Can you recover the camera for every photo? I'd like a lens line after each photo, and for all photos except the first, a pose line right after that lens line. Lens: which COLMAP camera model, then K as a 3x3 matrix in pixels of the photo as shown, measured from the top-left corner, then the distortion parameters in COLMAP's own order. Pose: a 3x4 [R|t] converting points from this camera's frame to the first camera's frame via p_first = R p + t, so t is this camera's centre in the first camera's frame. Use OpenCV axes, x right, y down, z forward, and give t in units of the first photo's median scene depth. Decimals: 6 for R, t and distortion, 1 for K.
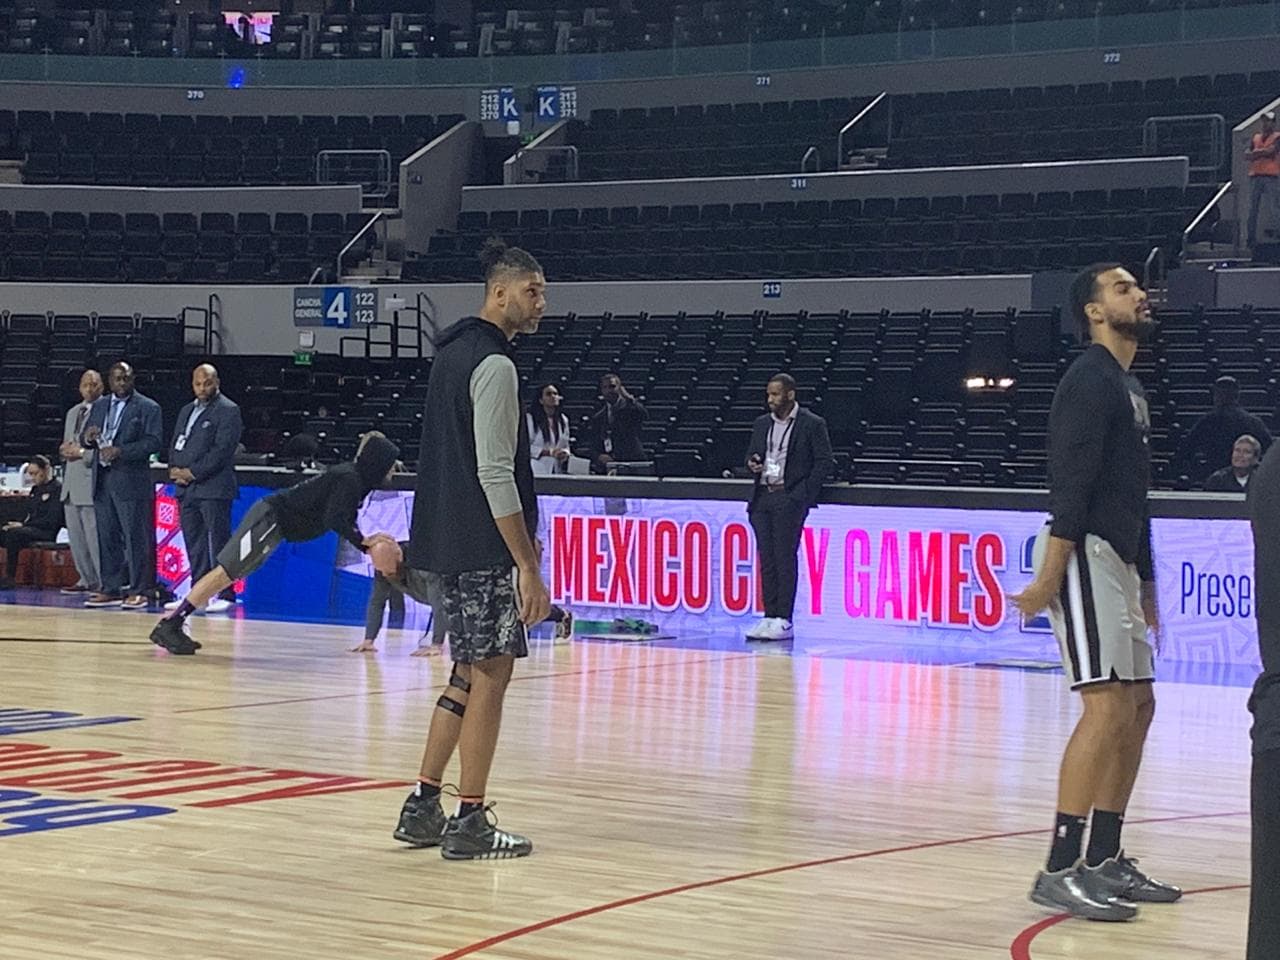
lens RADIAL K [[3351.6, 0, 663.0], [0, 3351.6, 469.1], [0, 0, 1]] dist [0.150215, 0.193238]
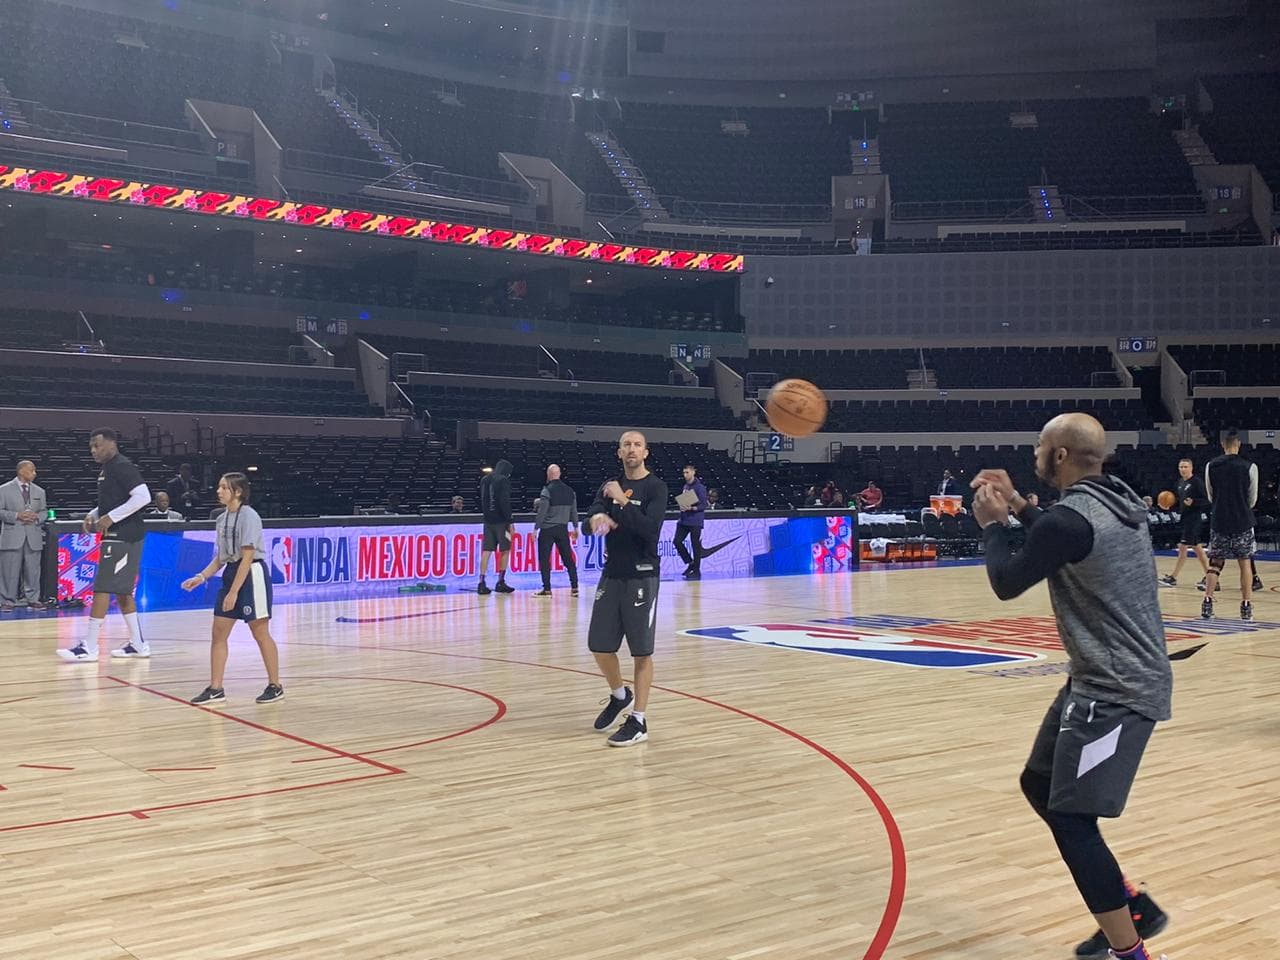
lens RADIAL K [[1494.0, 0, 642.1], [0, 1494.0, 461.7], [0, 0, 1]] dist [0.209324, -0.579115]
pose [[0.224473, 0.001469, 0.974479, -0.510482], [0.020191, 0.999777, -0.006158, -0.012807], [-0.974271, 0.021058, 0.224394, 0.379371]]
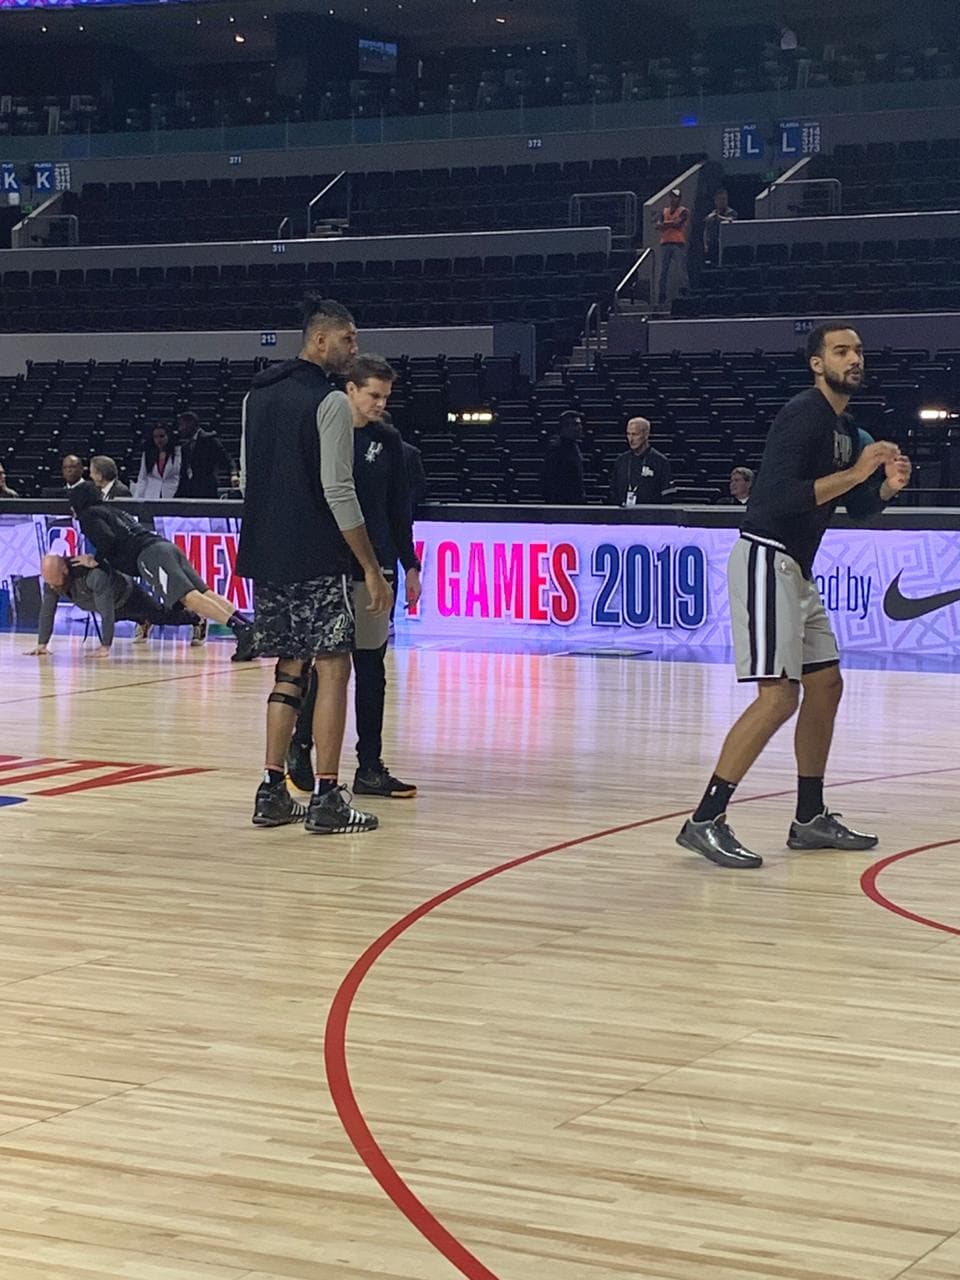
lens RADIAL K [[2779.6, 0, 508.0], [0, 2779.6, 639.3], [0, 0, 1]] dist [0.193742, -0.263571]
pose [[0.987789, -0.021900, 0.154250, -0.040528], [0.013623, 0.998420, 0.054517, -0.000530], [-0.155201, -0.051750, 0.986527, 0.015114]]
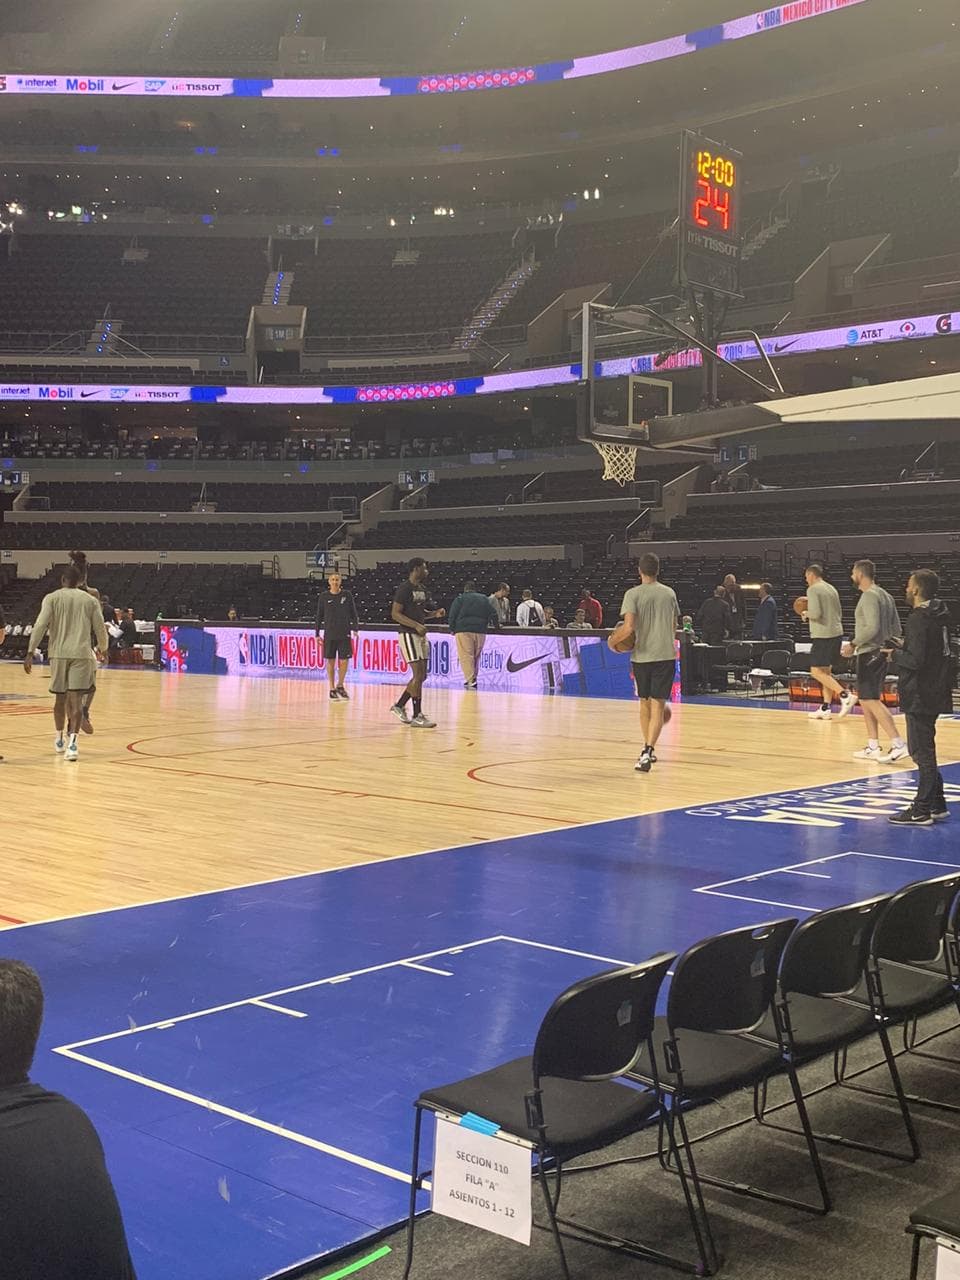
lens RADIAL K [[1492.9, 0, 476.2], [0, 1492.9, 639.0], [0, 0, 1]] dist [0.218310, -0.621174]
pose [[0.995675, -0.005085, -0.092762, 0.149722], [0.005835, 0.999952, 0.007820, 0.004577], [0.092717, -0.008327, 0.995658, -0.148356]]
